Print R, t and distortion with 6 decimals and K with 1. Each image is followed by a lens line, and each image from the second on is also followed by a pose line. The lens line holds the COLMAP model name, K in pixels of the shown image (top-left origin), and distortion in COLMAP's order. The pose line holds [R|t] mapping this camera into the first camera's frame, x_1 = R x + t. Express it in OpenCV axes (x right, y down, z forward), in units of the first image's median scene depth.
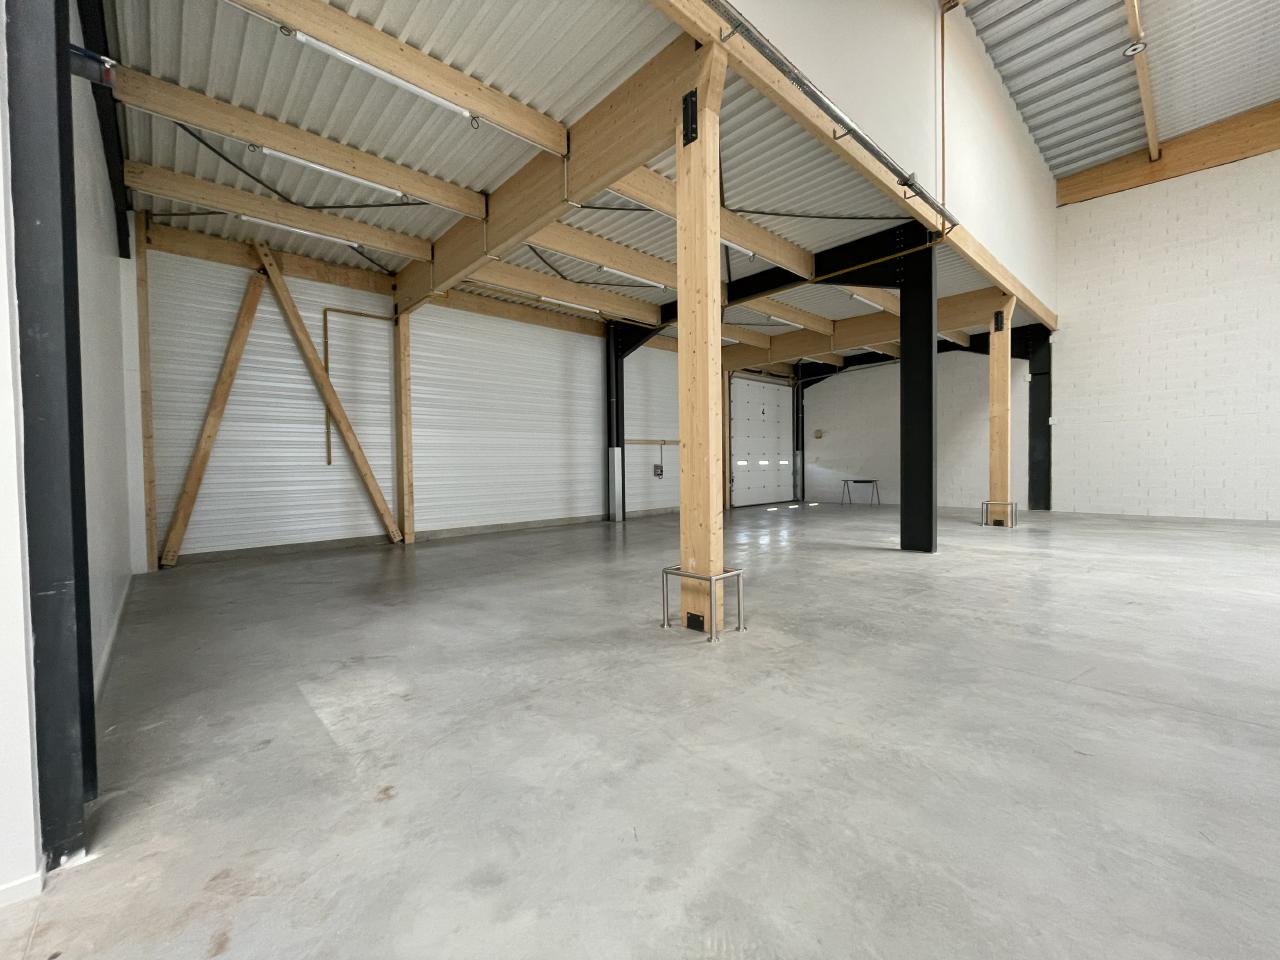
lens RADIAL K [[524.6, 0, 641.1], [0, 524.6, 473.6], [0, 0, 1]] dist [-0.002666, -0.000461]
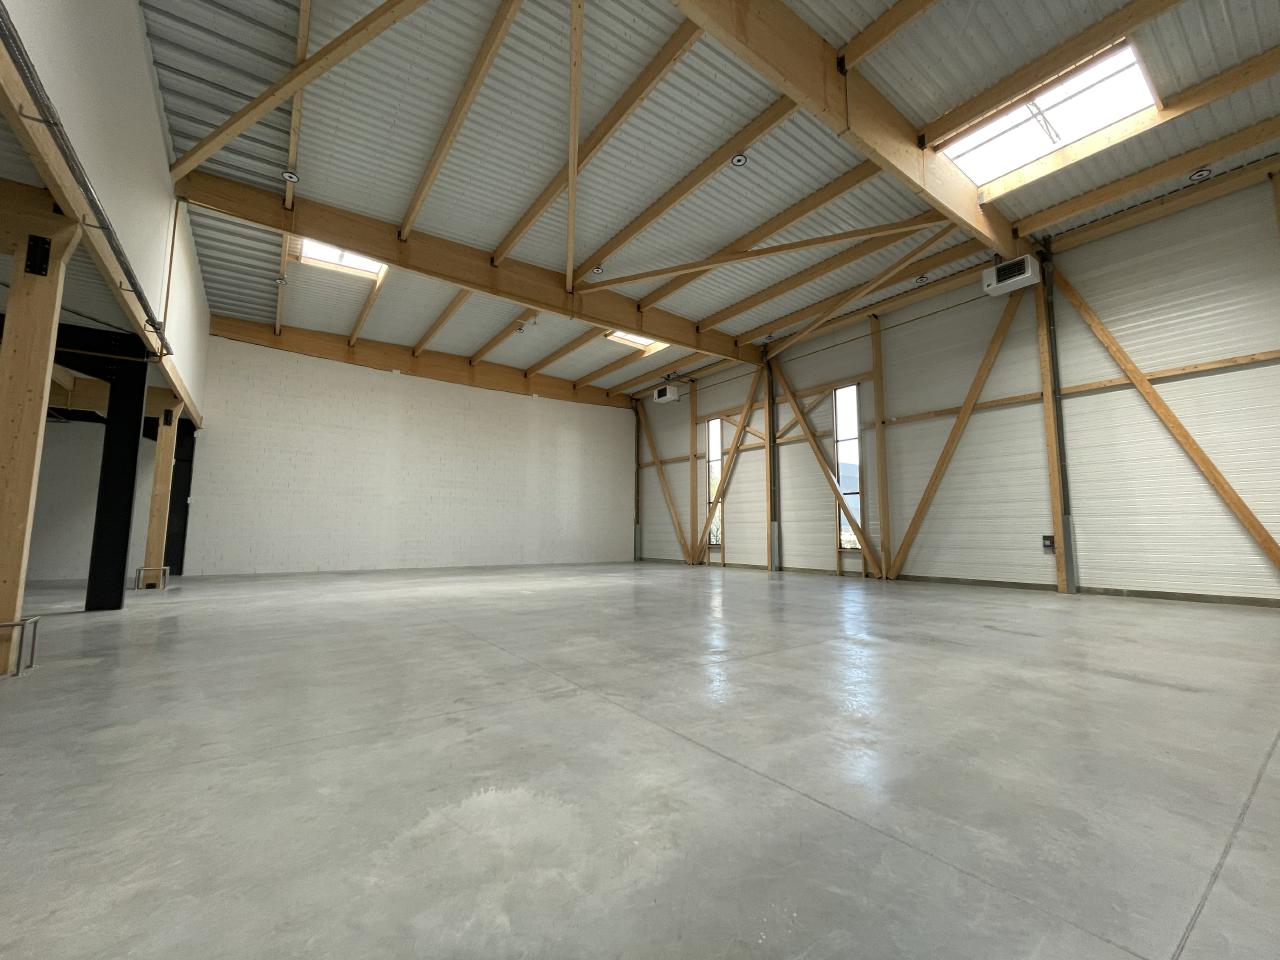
lens RADIAL K [[524.6, 0, 641.1], [0, 524.6, 473.6], [0, 0, 1]] dist [-0.002666, -0.000461]
pose [[0.121269, 0.123806, 0.984868, -0.427432], [0.017303, 0.991777, -0.126805, 0.014054], [-0.992469, 0.032419, 0.118130, -0.273271]]
